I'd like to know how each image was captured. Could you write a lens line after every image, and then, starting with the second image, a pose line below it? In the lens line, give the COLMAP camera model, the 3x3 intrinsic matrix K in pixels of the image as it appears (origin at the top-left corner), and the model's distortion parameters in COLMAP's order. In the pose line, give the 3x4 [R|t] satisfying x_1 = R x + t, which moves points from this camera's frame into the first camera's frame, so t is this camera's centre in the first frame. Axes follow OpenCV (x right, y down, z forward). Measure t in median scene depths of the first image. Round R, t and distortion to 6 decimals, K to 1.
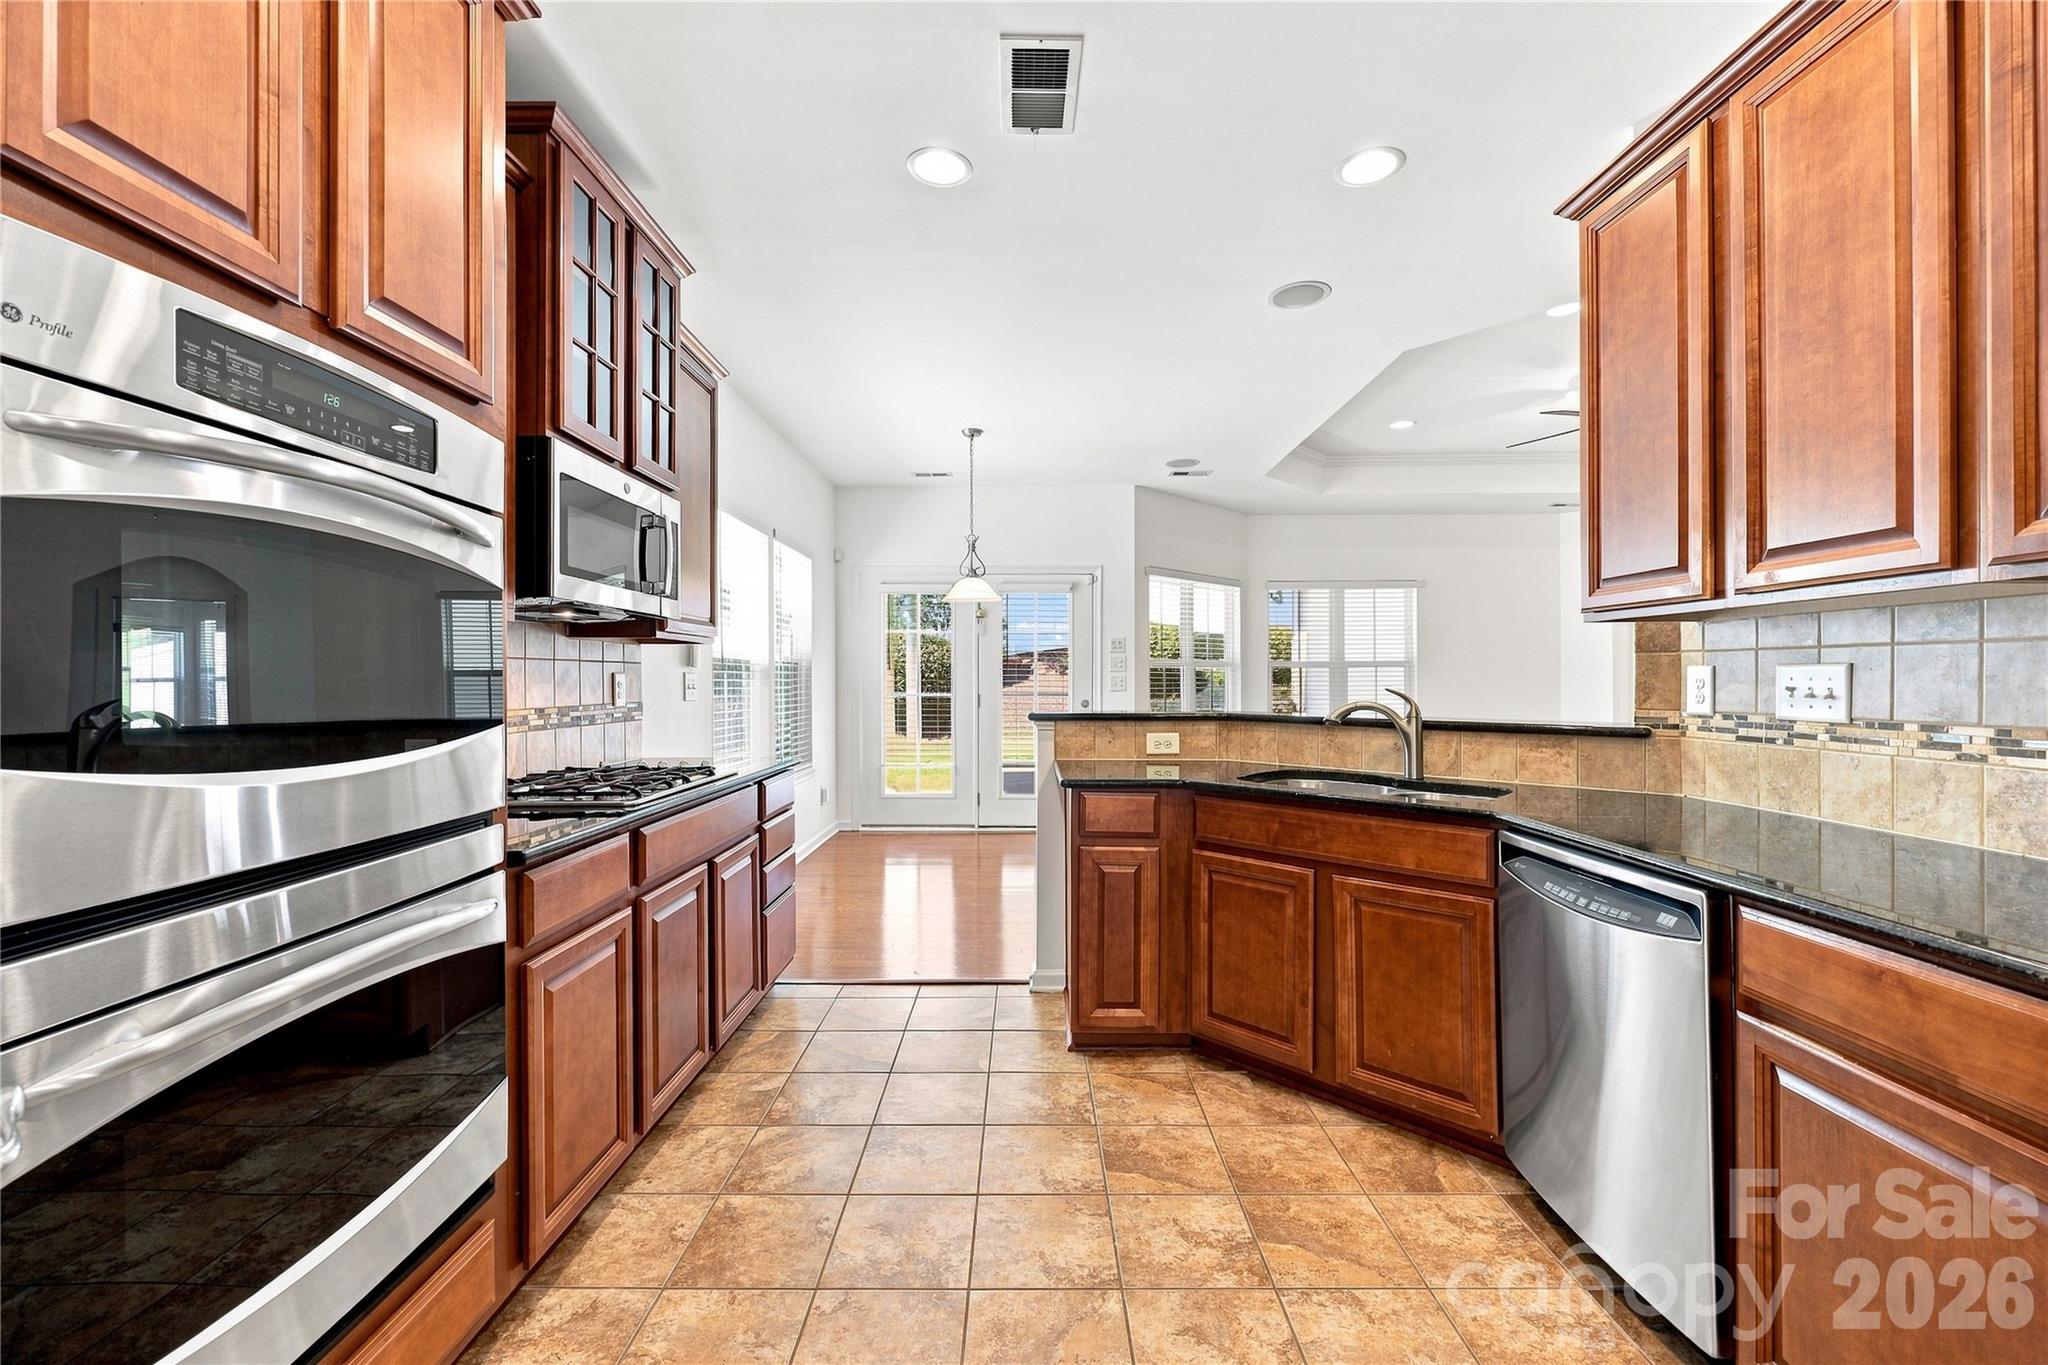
lens RADIAL K [[844.3, 0, 1036.2], [0, 844.3, 678.6], [0, 0, 1]] dist [0.000186, 0.000930]
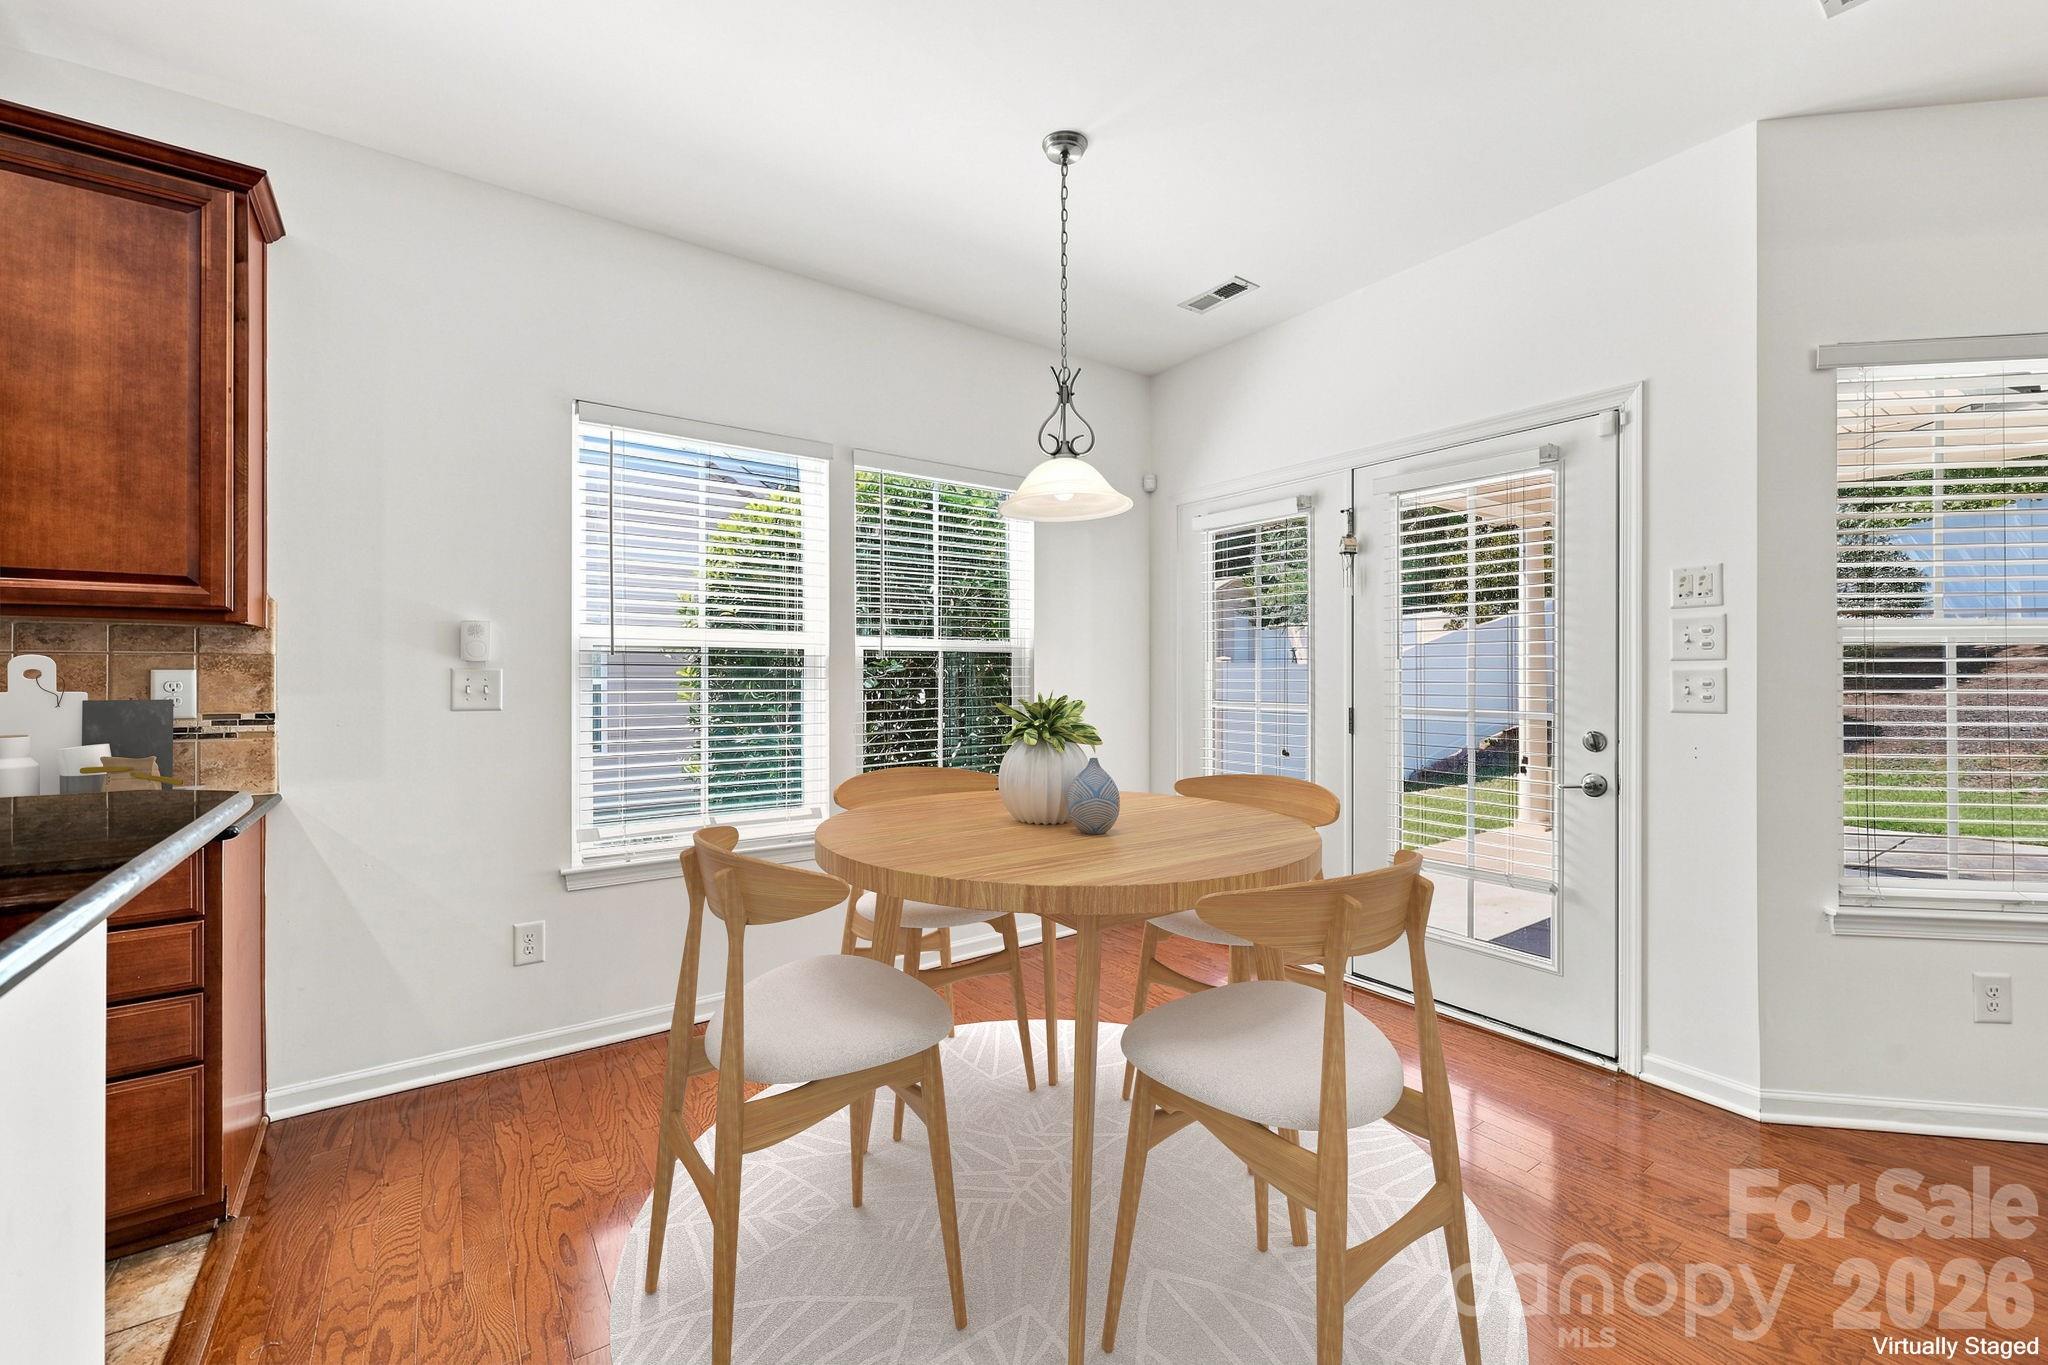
lens RADIAL K [[844.3, 0, 1026.3], [0, 844.3, 669.2], [0, 0, 1]] dist [0.000186, 0.000930]
pose [[0.586864, 0.003423, -0.809678, 0.625203], [-0.001023, 0.999993, 0.003486, -0.013196], [0.809685, -0.001218, 0.586864, 1.543379]]
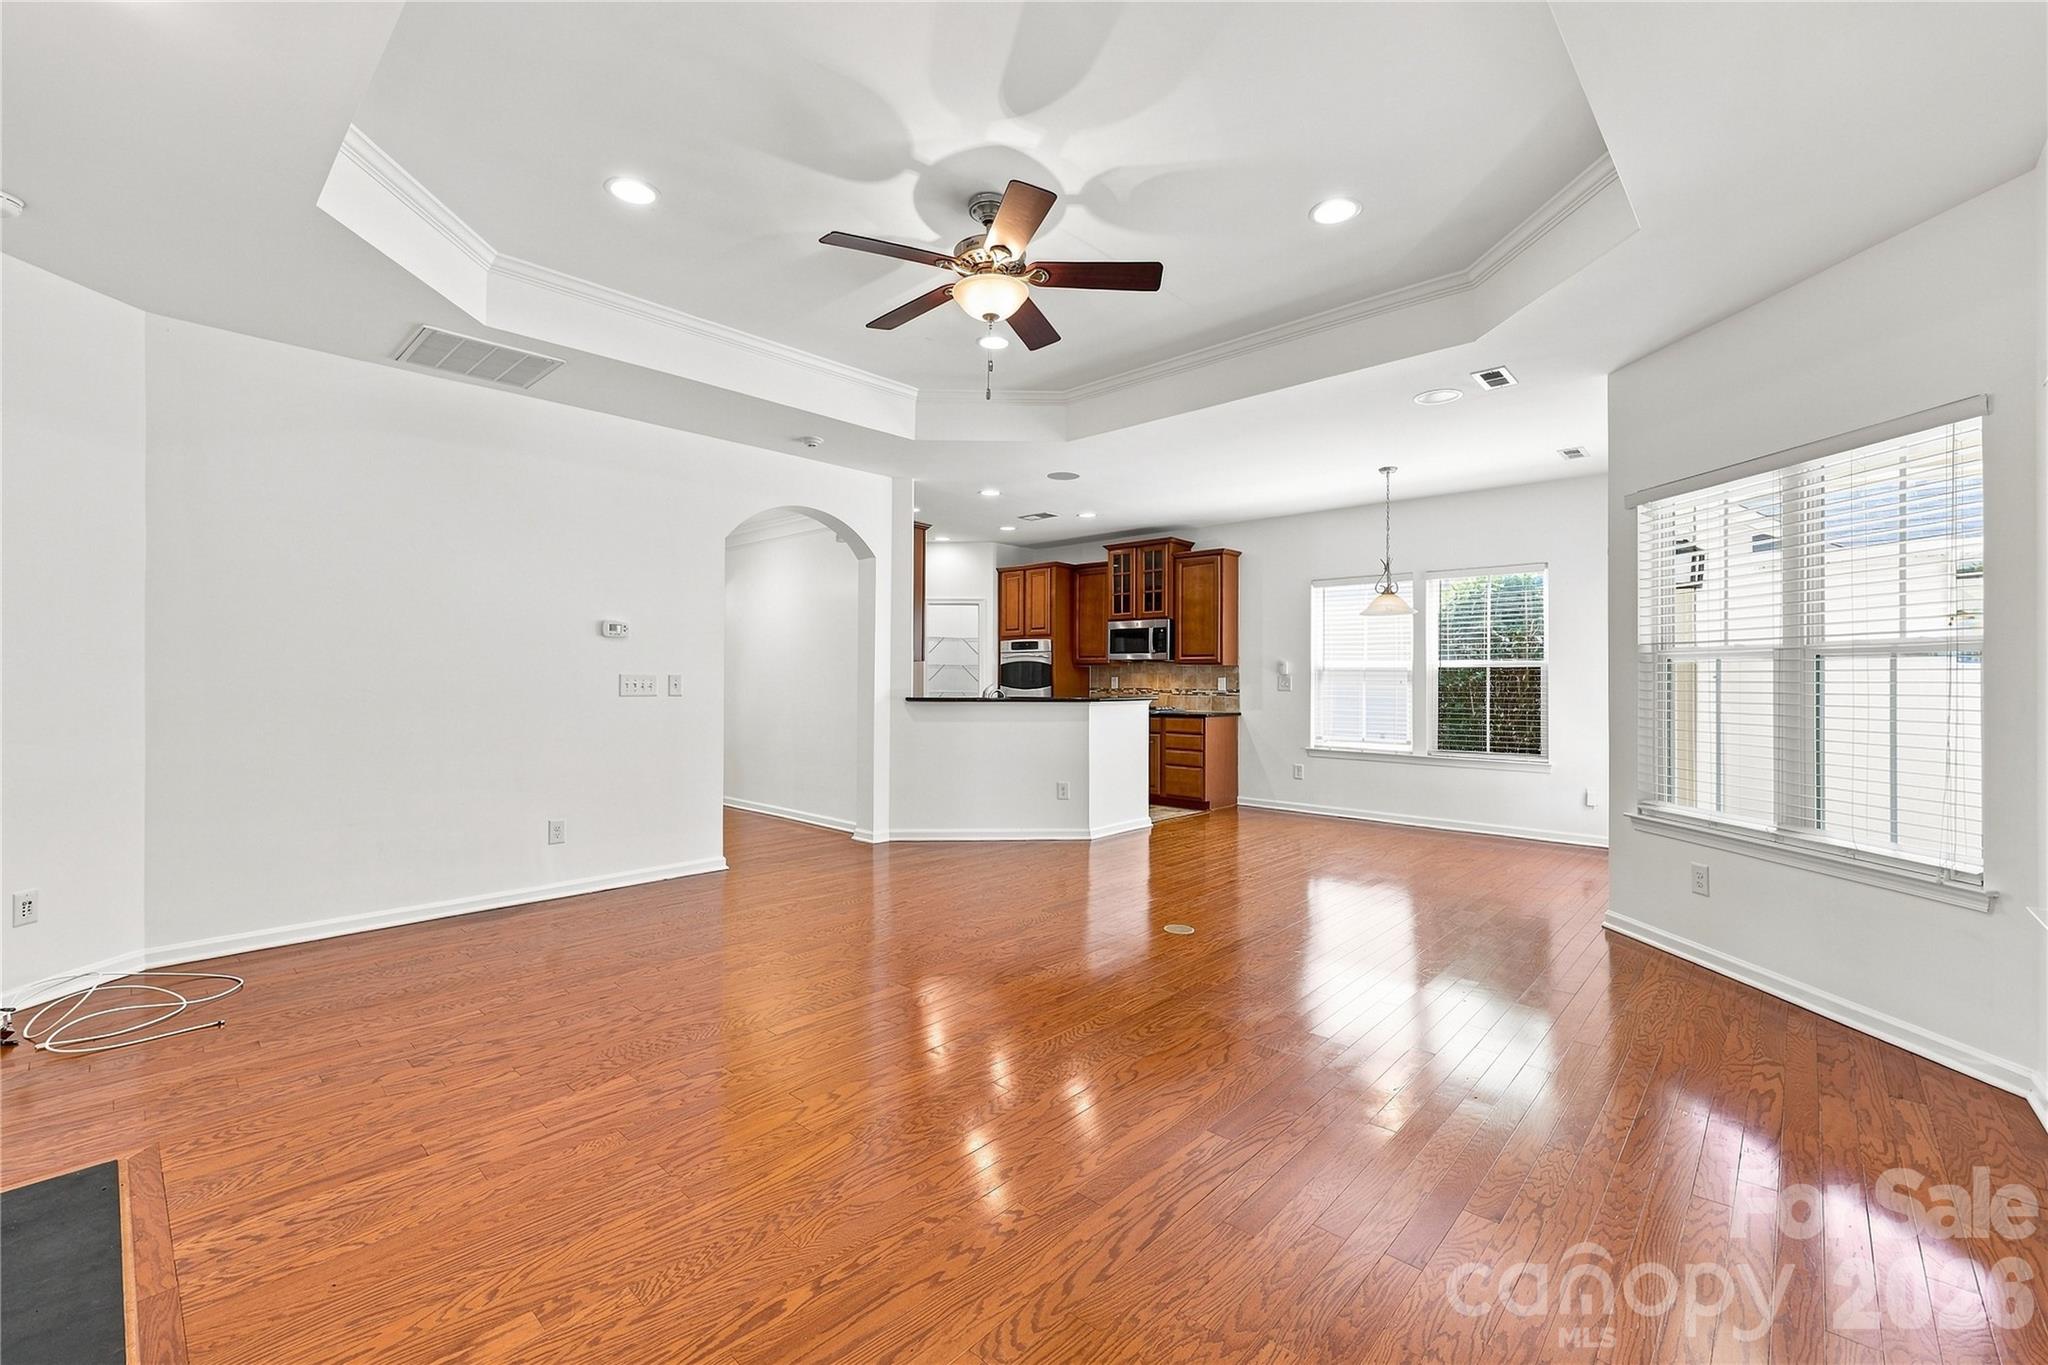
lens RADIAL K [[844.3, 0, 1038.0], [0, 844.3, 673.8], [0, 0, 1]] dist [0.000186, 0.000930]
pose [[-0.669448, -0.005289, -0.742840, 2.481726], [-0.001913, 0.999984, -0.005396, -0.000399], [0.742856, -0.002191, -0.669447, 3.150350]]
